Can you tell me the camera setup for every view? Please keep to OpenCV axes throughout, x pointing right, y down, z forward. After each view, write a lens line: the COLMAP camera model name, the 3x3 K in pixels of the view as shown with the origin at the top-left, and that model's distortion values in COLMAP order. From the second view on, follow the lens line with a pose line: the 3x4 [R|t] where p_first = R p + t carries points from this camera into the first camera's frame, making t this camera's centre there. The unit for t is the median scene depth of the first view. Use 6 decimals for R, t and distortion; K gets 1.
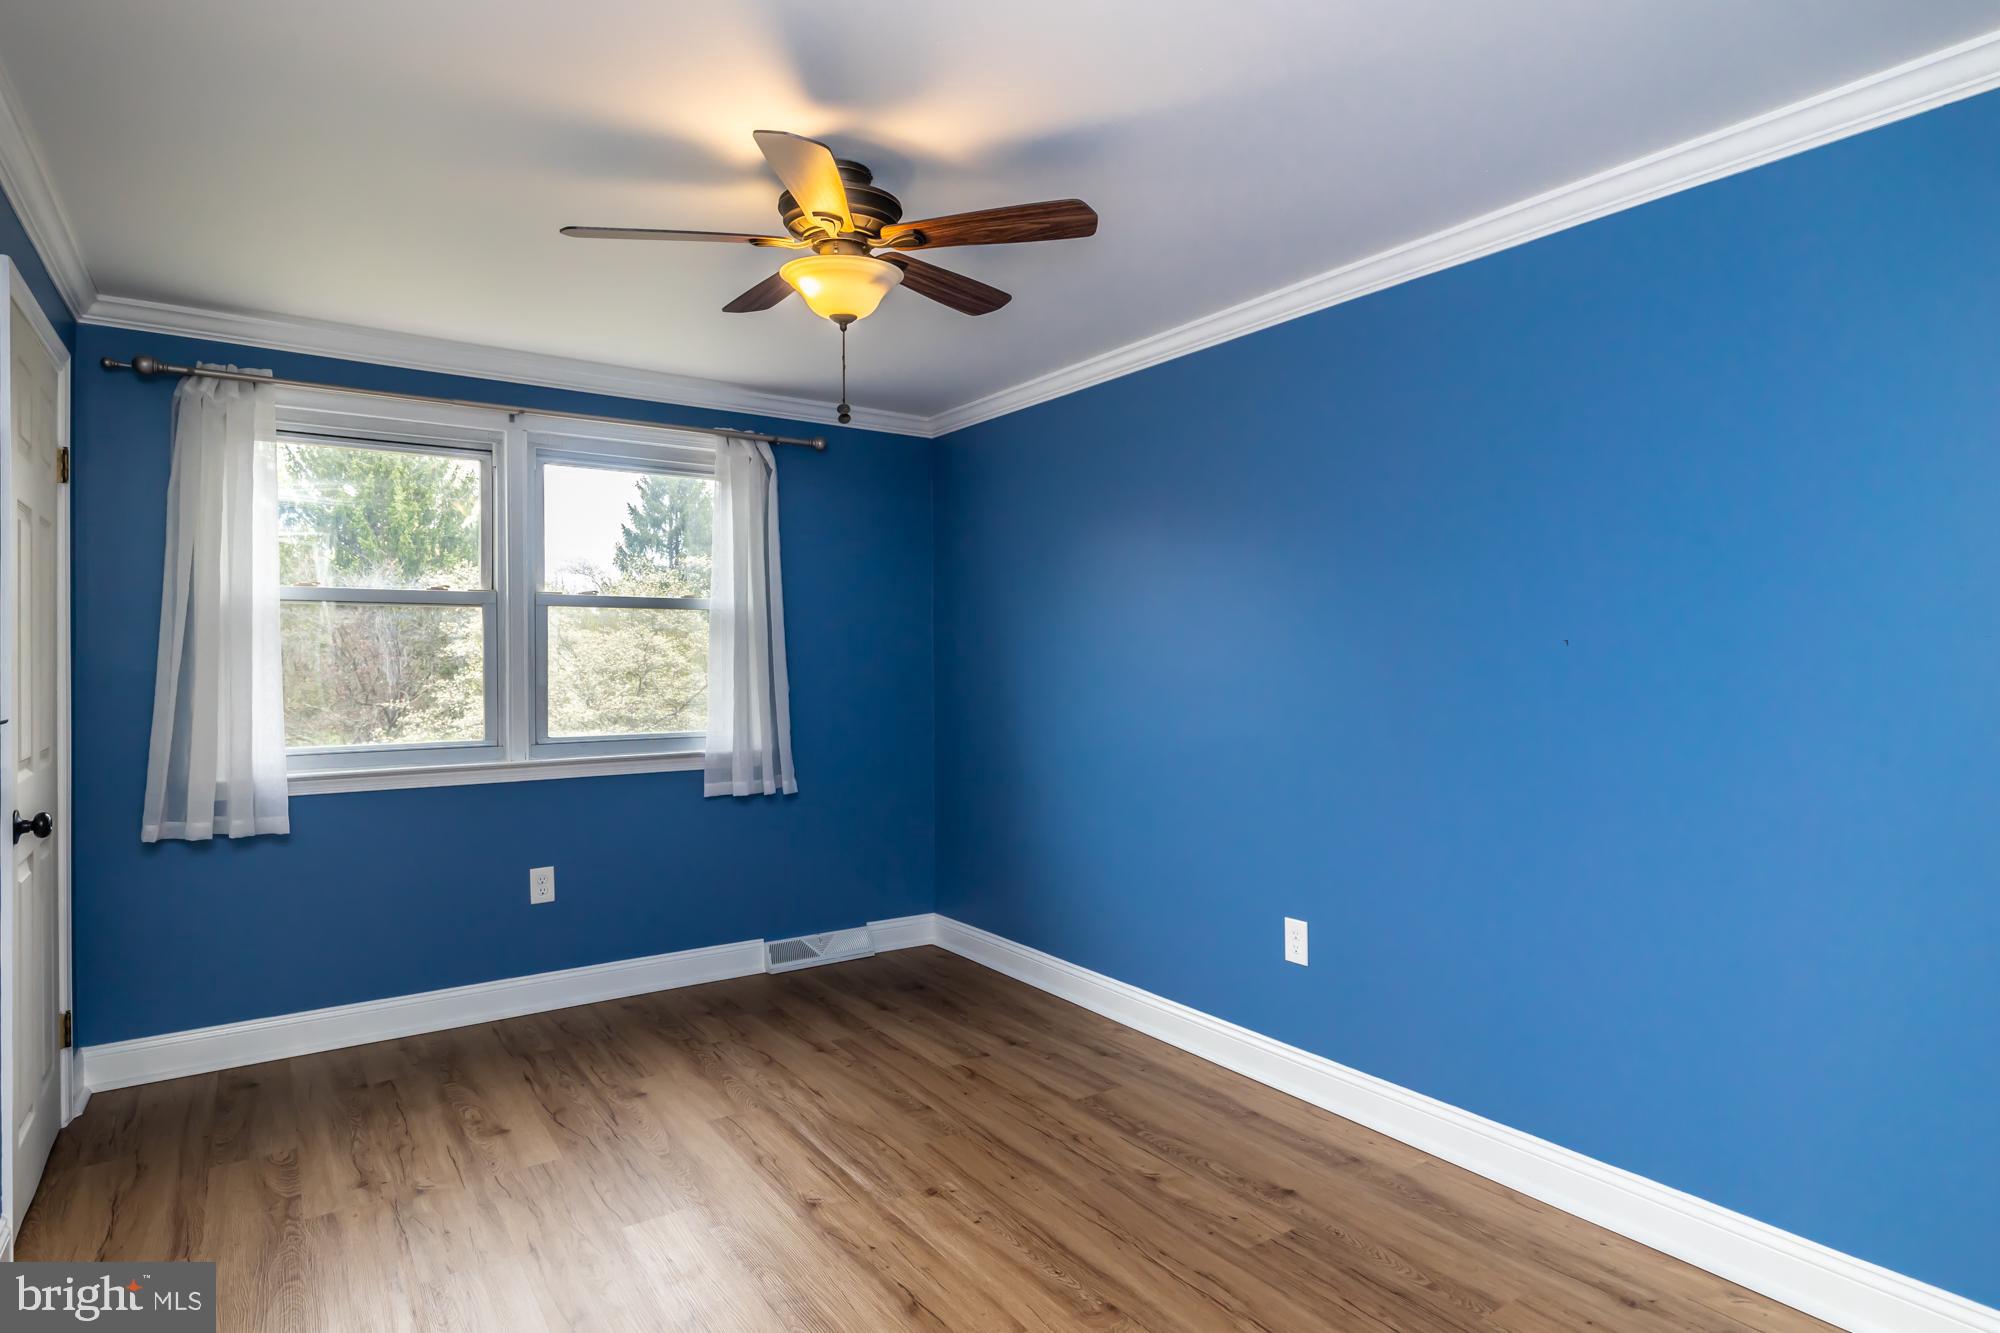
lens RADIAL K [[1044.1, 0, 1004.8], [0, 1044.1, 662.5], [0, 0, 1]] dist [-0.001148, -0.000880]
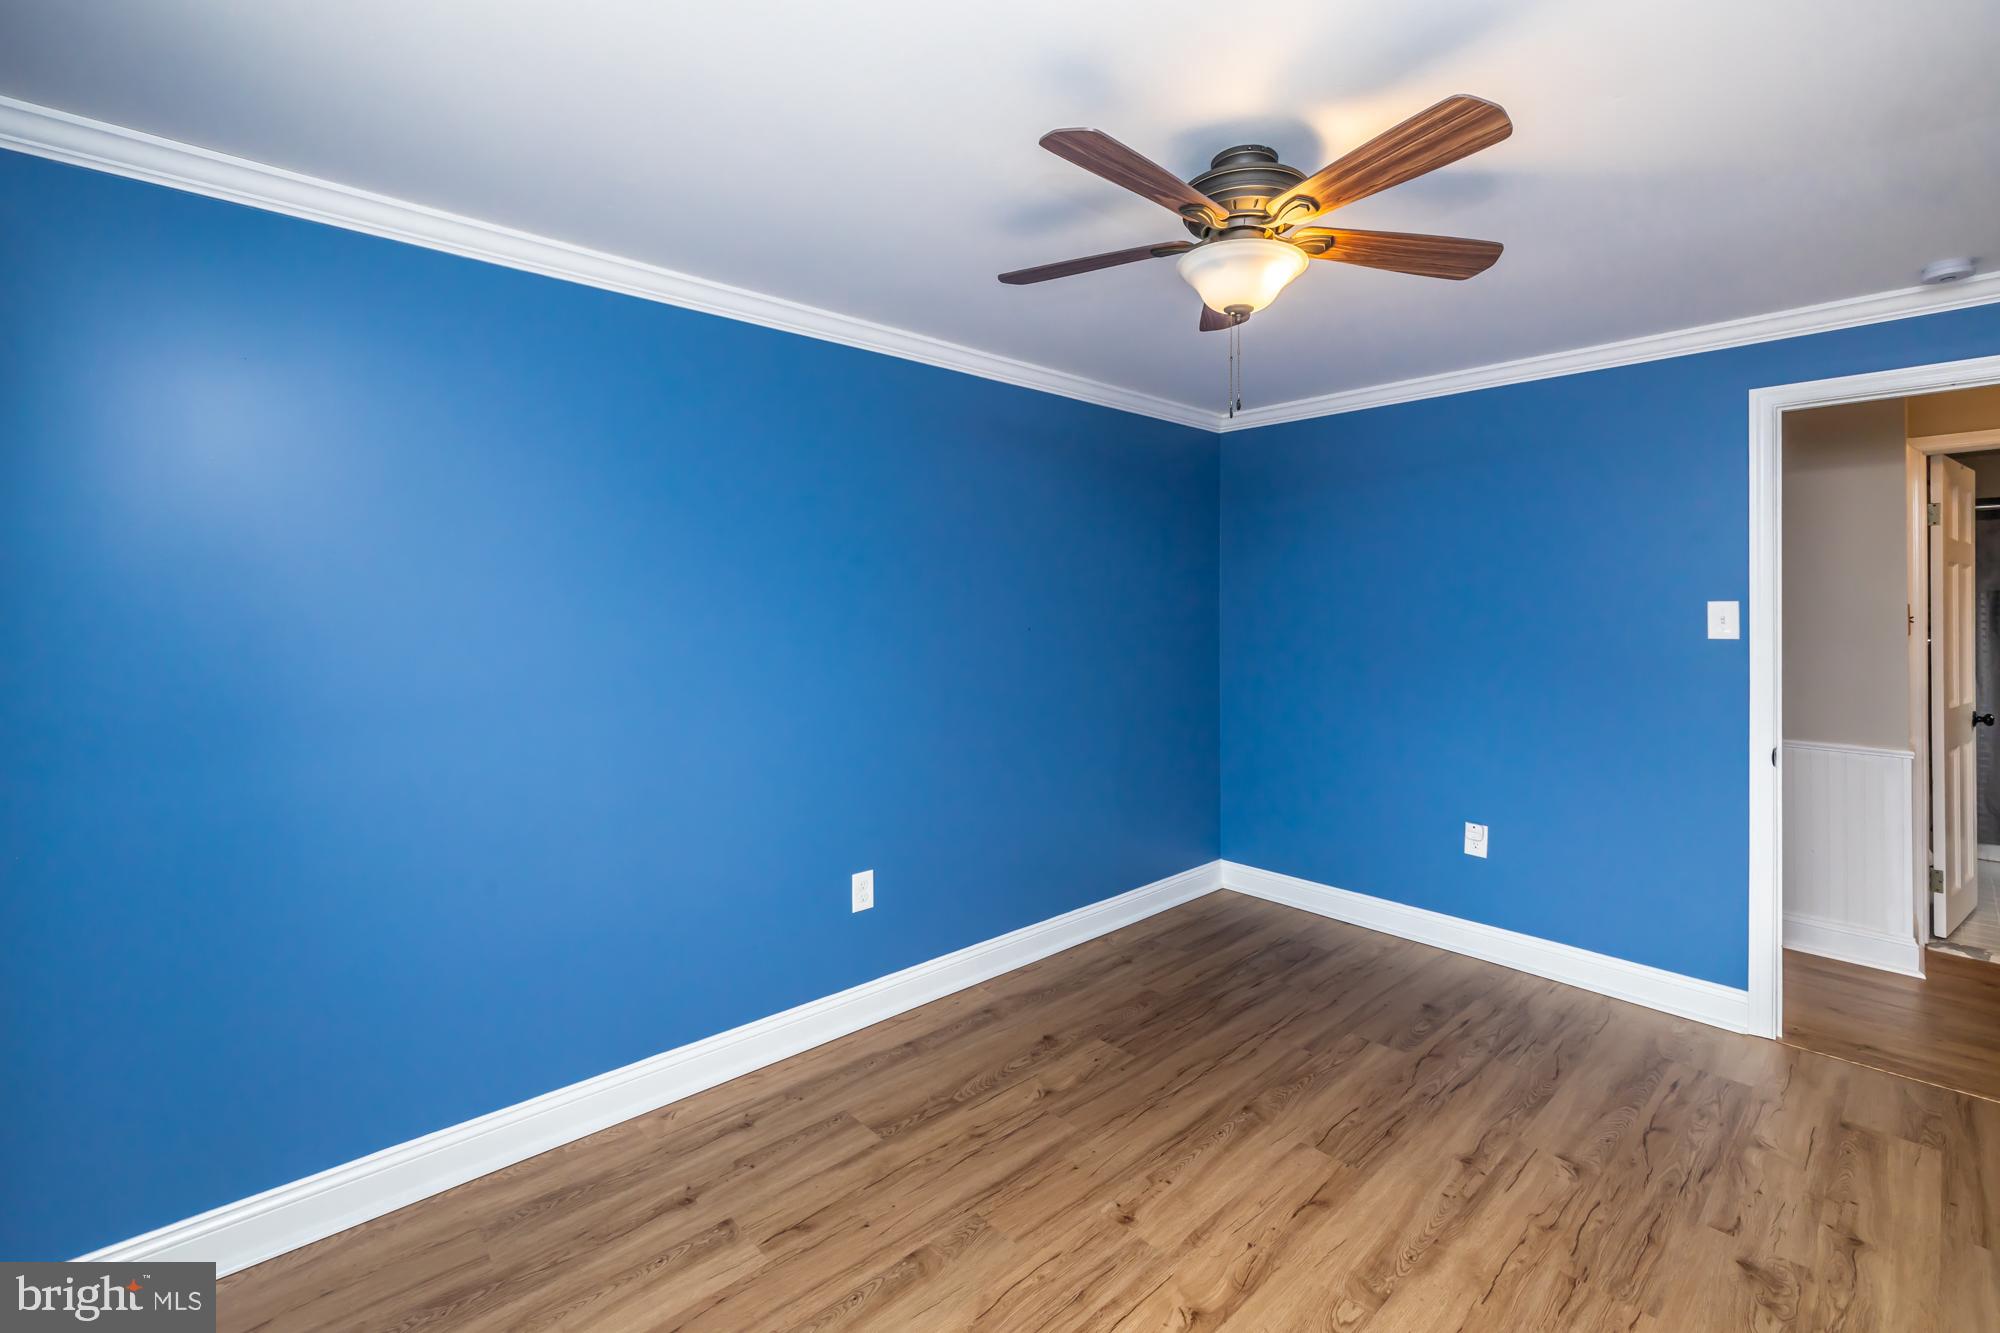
lens RADIAL K [[843.6, 0, 996.2], [0, 843.6, 600.4], [0, 0, 1]] dist [-0.000603, 0.000580]
pose [[-0.098670, 0.008398, 0.995085, -0.785088], [0.010251, 0.999920, -0.007422, -0.049961], [-0.995067, 0.009468, -0.098748, 1.126661]]
